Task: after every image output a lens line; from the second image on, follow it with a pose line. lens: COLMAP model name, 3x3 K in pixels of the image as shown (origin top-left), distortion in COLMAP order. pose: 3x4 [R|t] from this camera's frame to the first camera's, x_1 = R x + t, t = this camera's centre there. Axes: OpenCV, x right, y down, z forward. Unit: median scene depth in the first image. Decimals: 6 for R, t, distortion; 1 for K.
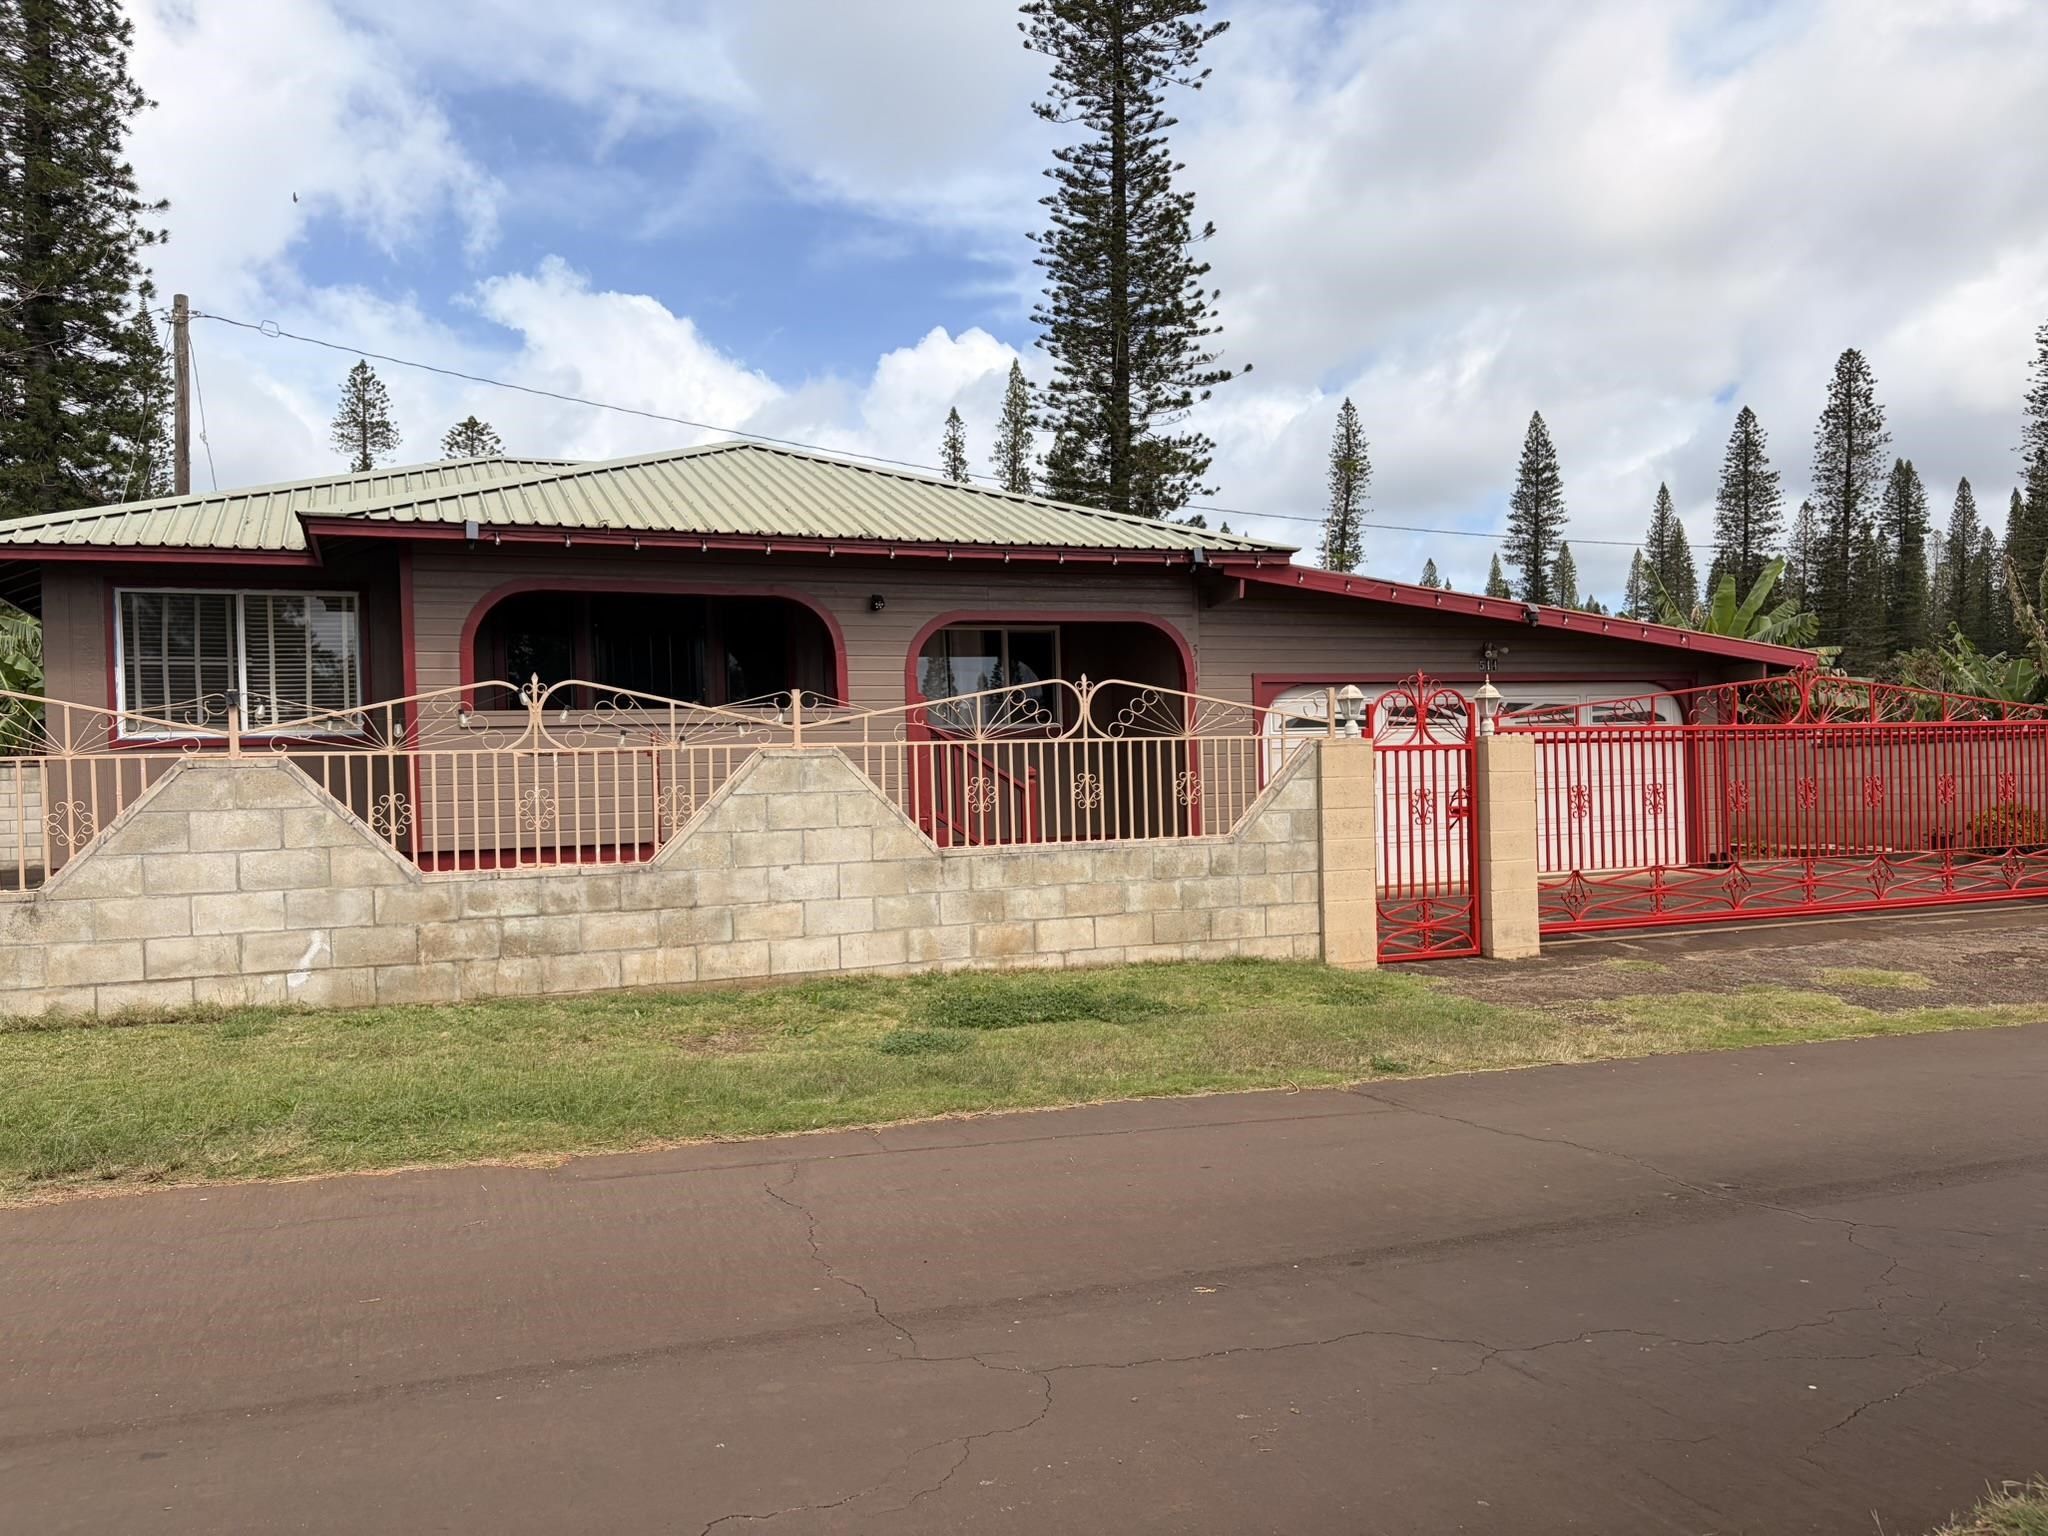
lens RADIAL K [[1539.2, 0, 1030.0], [0, 1539.2, 773.6], [0, 0, 1]] dist [0.051272, -0.052939]
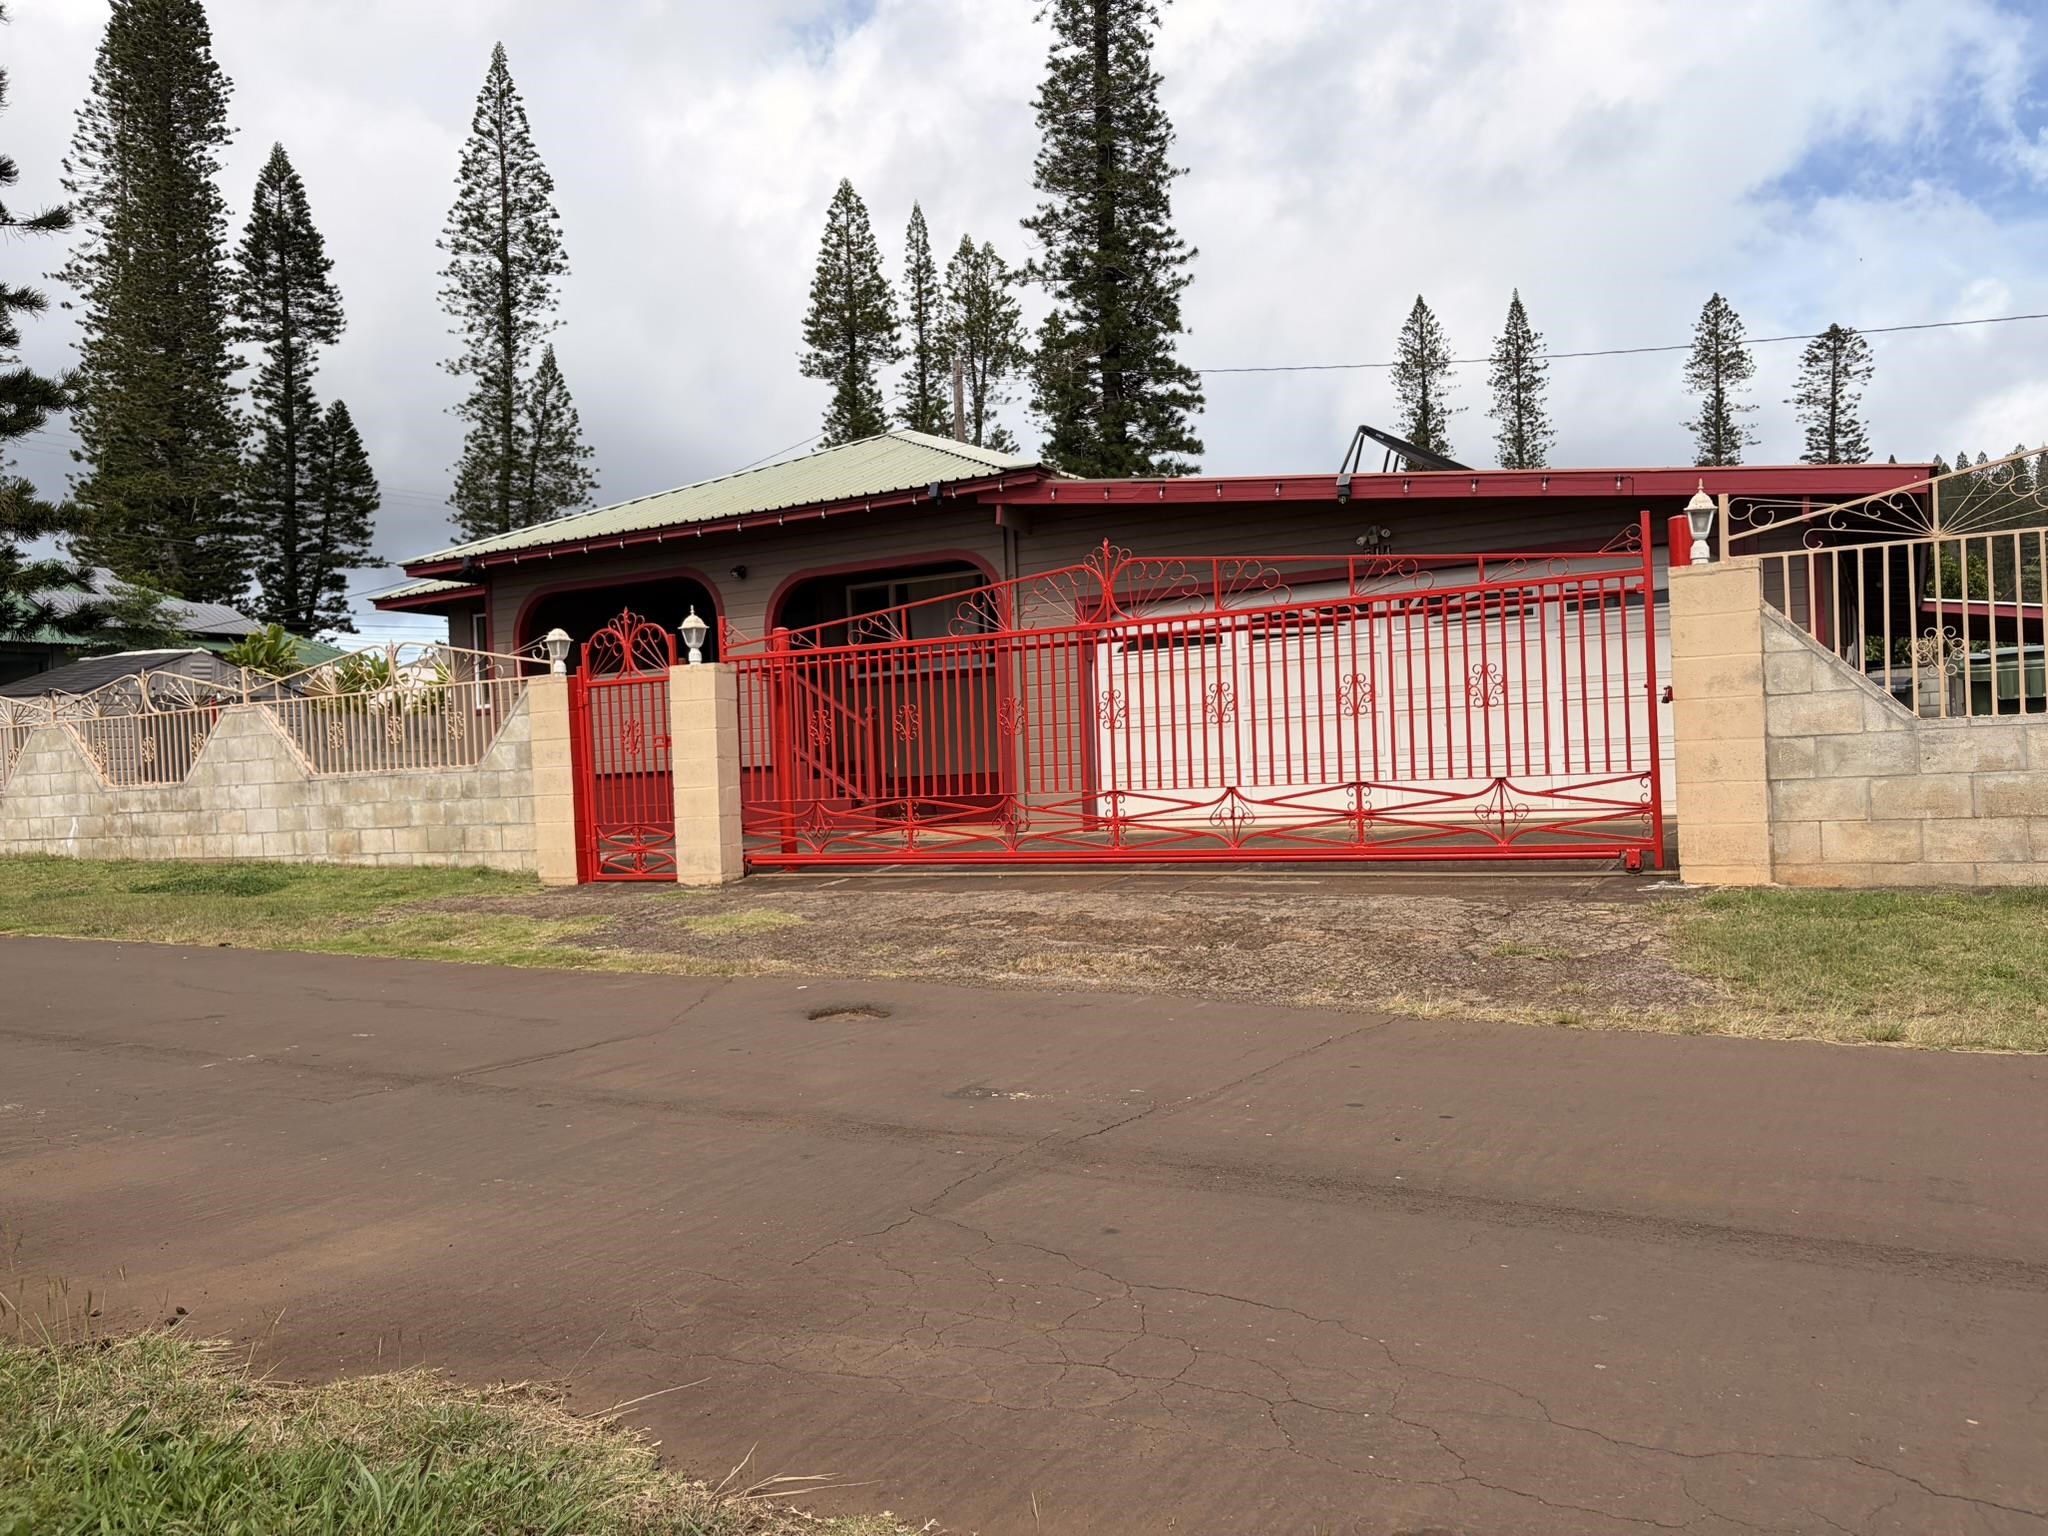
lens RADIAL K [[1549.3, 0, 1004.9], [0, 1549.3, 770.7], [0, 0, 1]] dist [0.037071, 0.001425]
pose [[0.604971, -0.001670, -0.796246, 1.370857], [0.028540, 0.999401, 0.019589, 0.033825], [0.795736, -0.034575, 0.604656, 0.615555]]
